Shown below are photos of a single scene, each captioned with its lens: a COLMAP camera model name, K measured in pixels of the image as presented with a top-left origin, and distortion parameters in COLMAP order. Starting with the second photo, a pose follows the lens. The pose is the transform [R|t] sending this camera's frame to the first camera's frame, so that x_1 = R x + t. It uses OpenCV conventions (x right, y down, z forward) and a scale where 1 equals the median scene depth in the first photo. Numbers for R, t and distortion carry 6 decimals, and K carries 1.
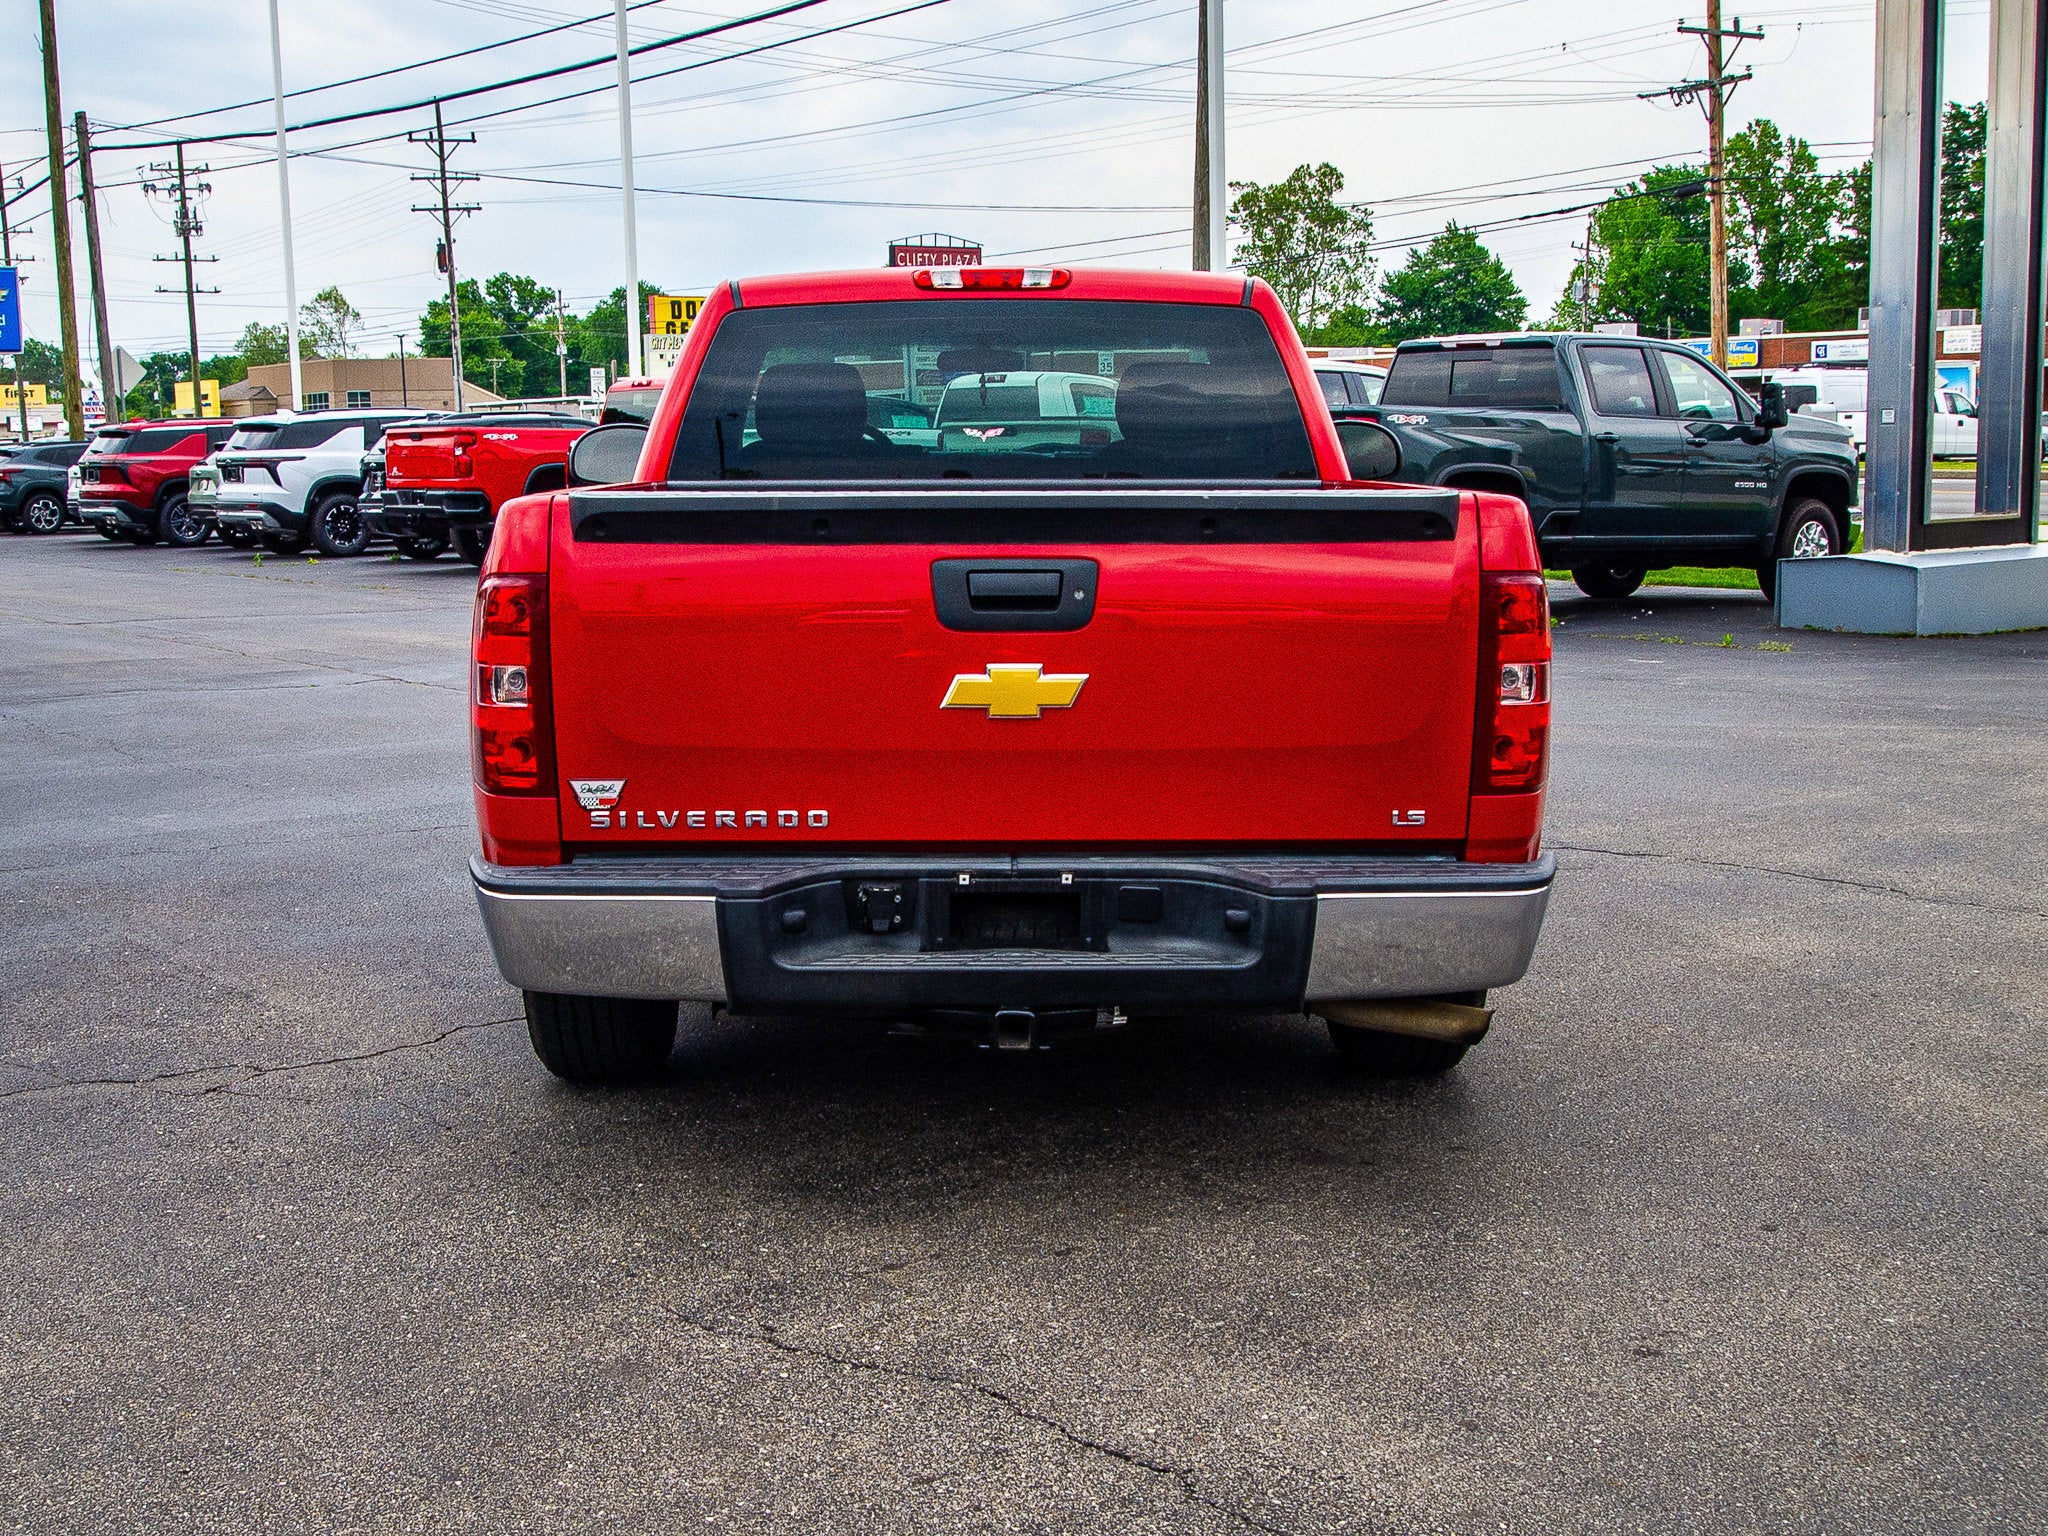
lens RADIAL K [[2656.7, 0, 901.3], [0, 2656.7, 822.8], [0, 0, 1]] dist [-0.081508, 0.029043]
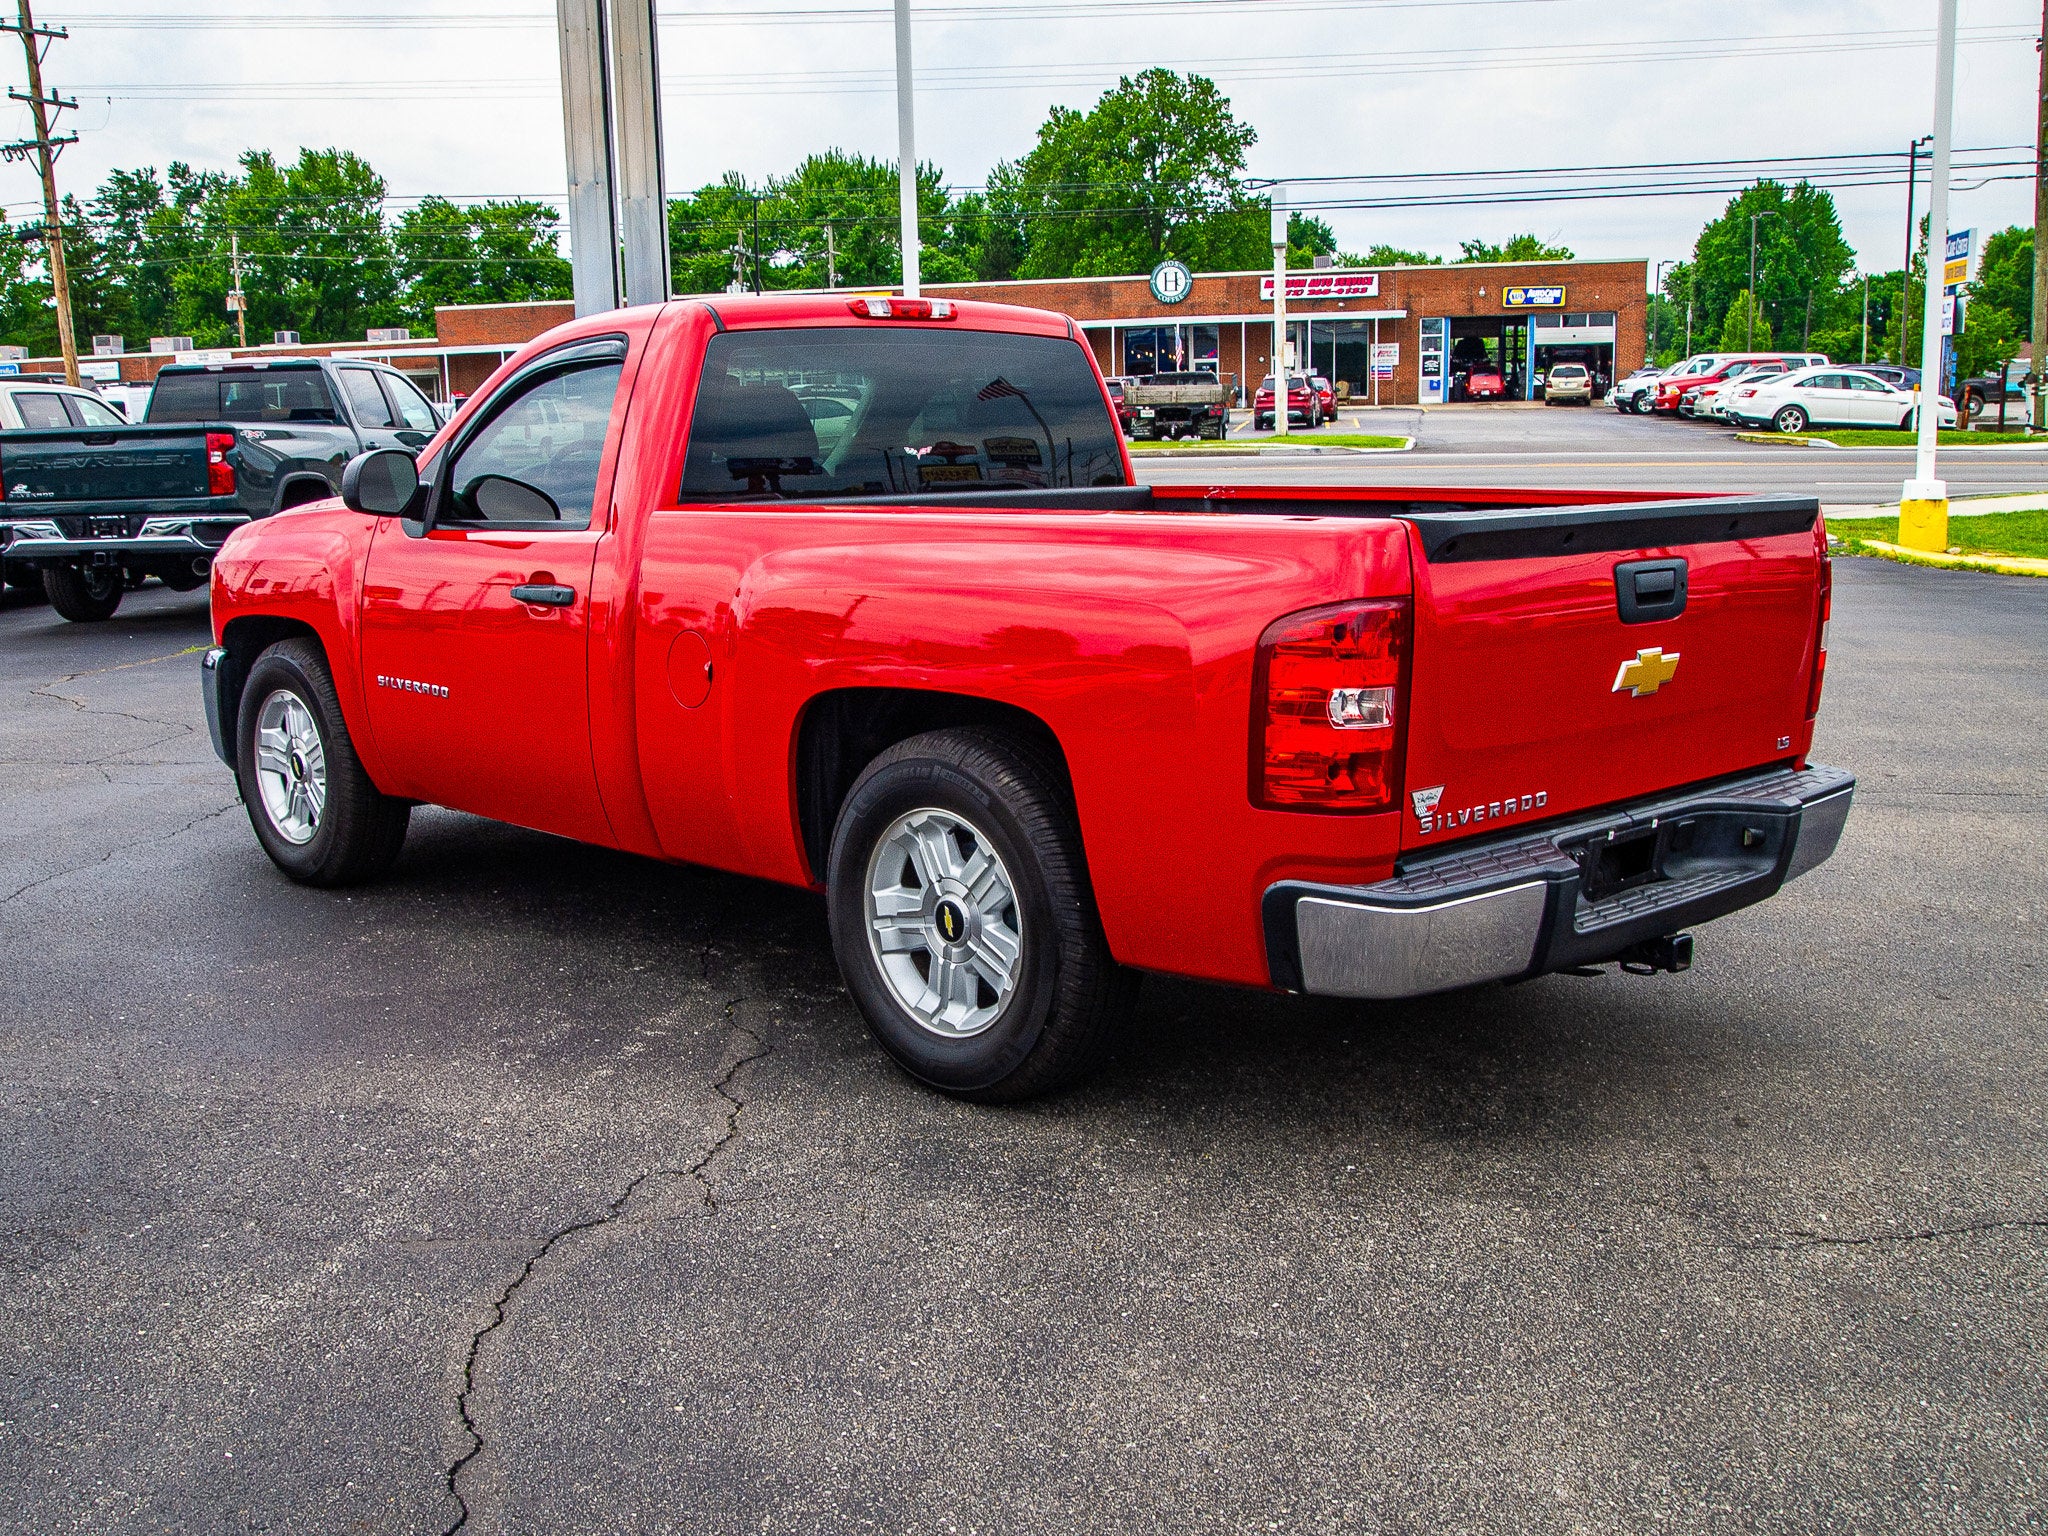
lens RADIAL K [[2159.6, 0, 898.5], [0, 2159.6, 783.3], [0, 0, 1]] dist [-0.069021, 0.011783]
pose [[0.731046, -0.118516, 0.671957, -0.217771], [0.110091, 0.992384, 0.055259, -0.022922], [-0.673389, 0.033579, 0.738526, 0.133096]]
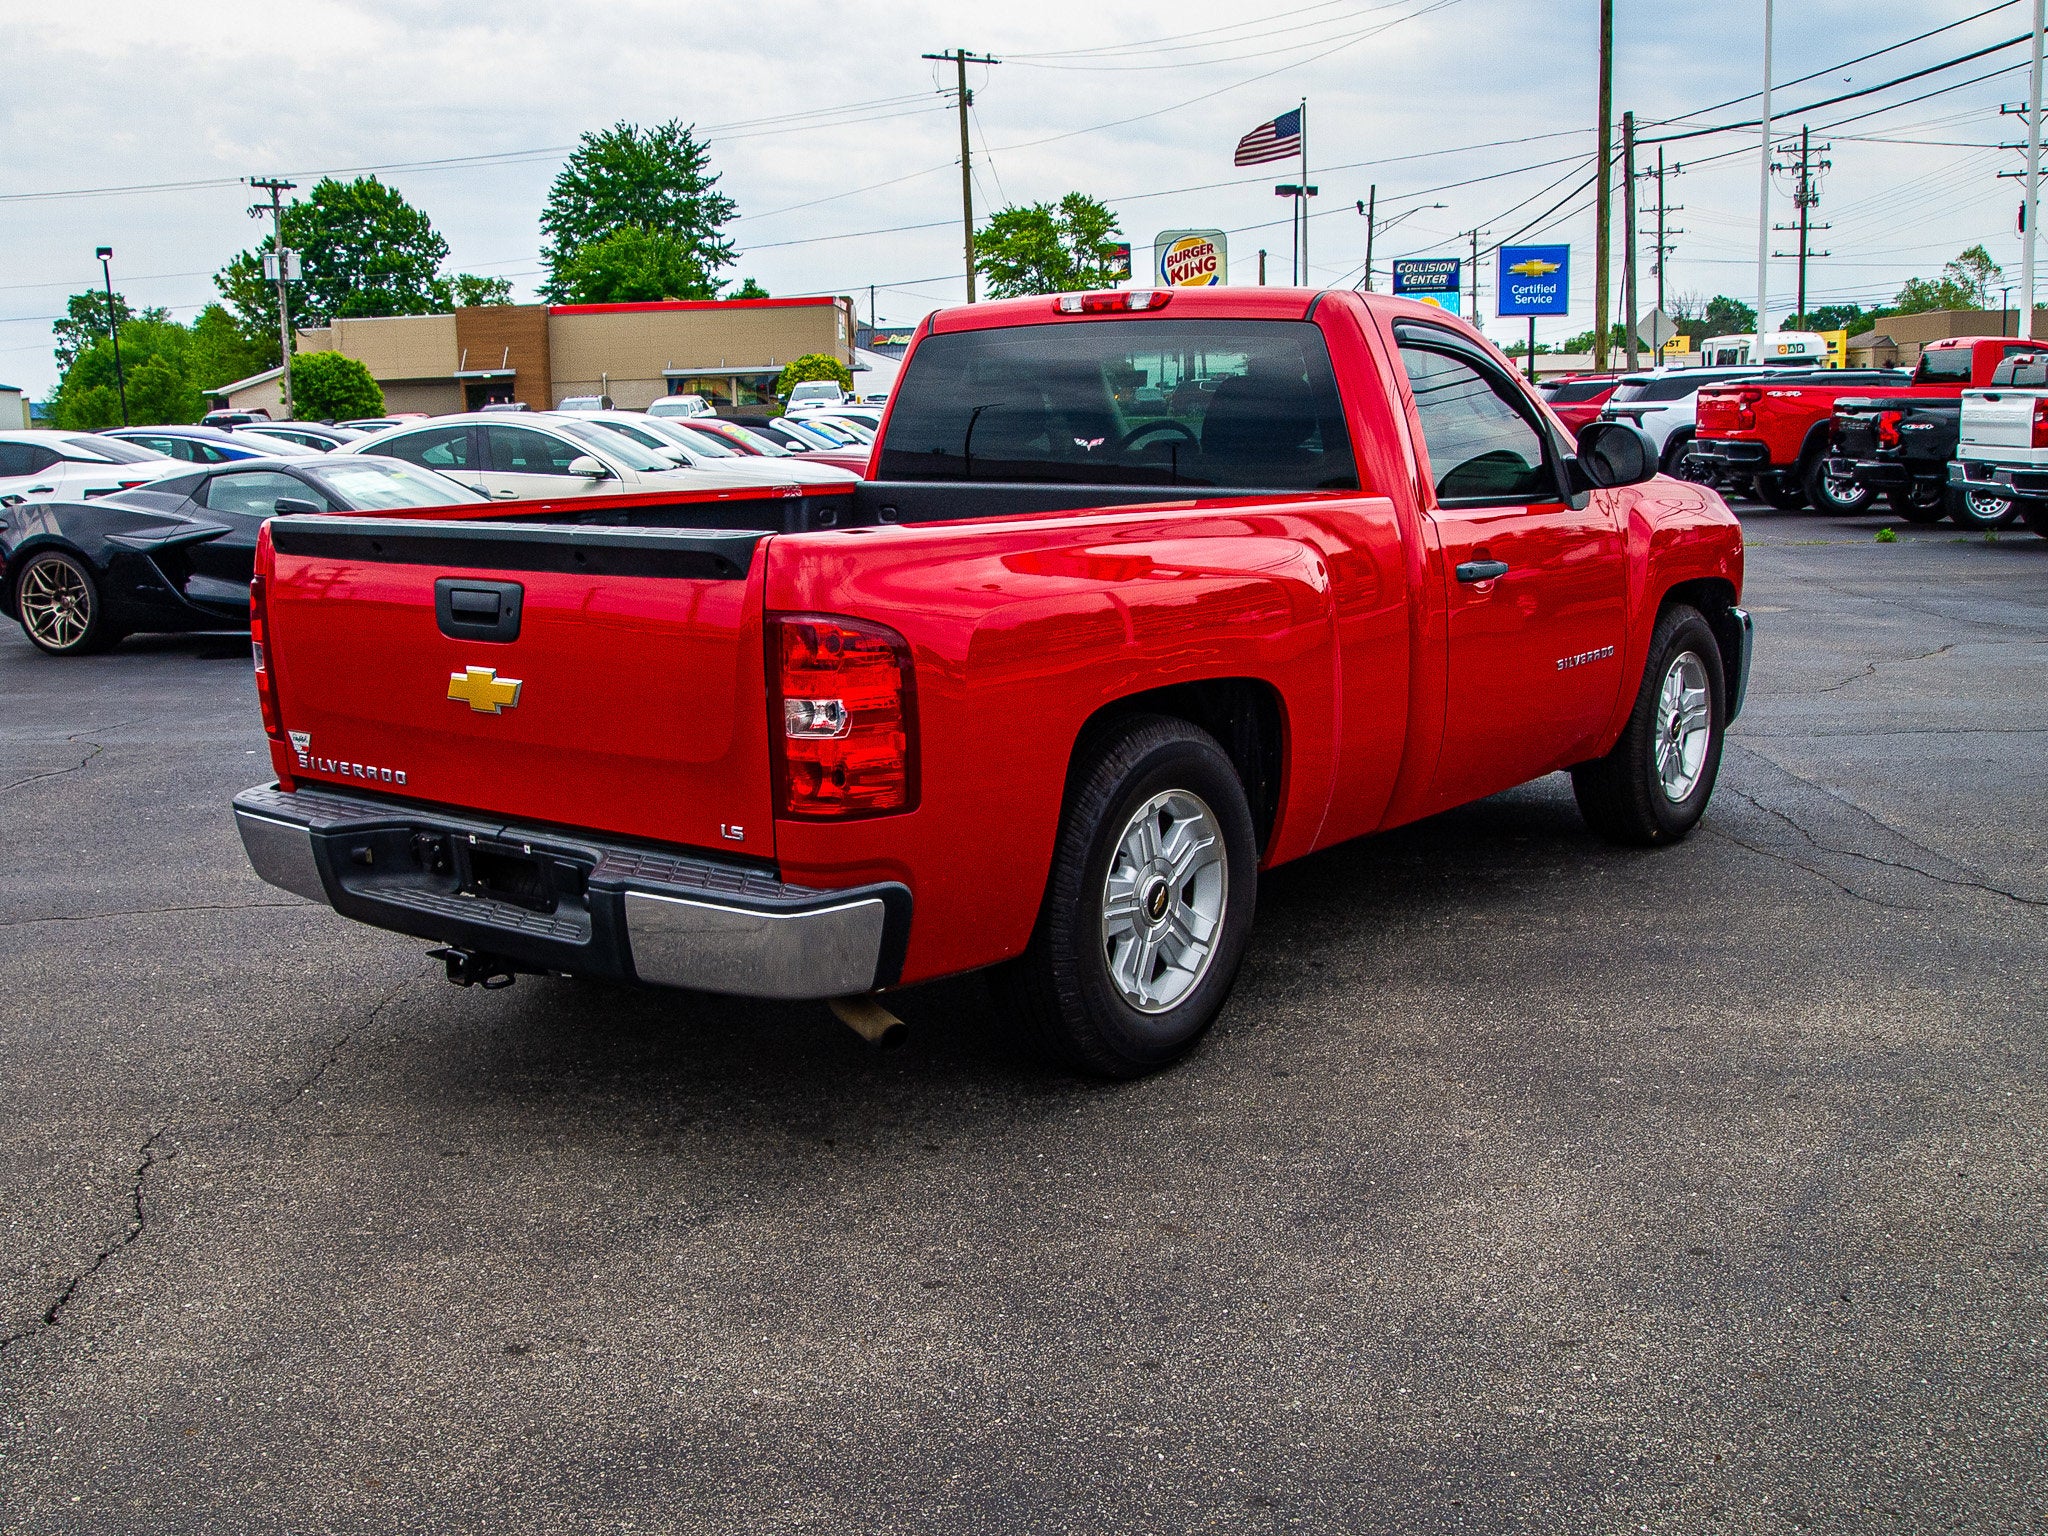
lens RADIAL K [[2159.6, 0, 898.5], [0, 2159.6, 783.3], [0, 0, 1]] dist [-0.069021, 0.011783]
pose [[0.771252, 0.104229, -0.627938, 0.206255], [-0.077423, 0.994539, 0.069986, -0.023052], [0.631803, -0.005360, 0.775110, 0.092441]]
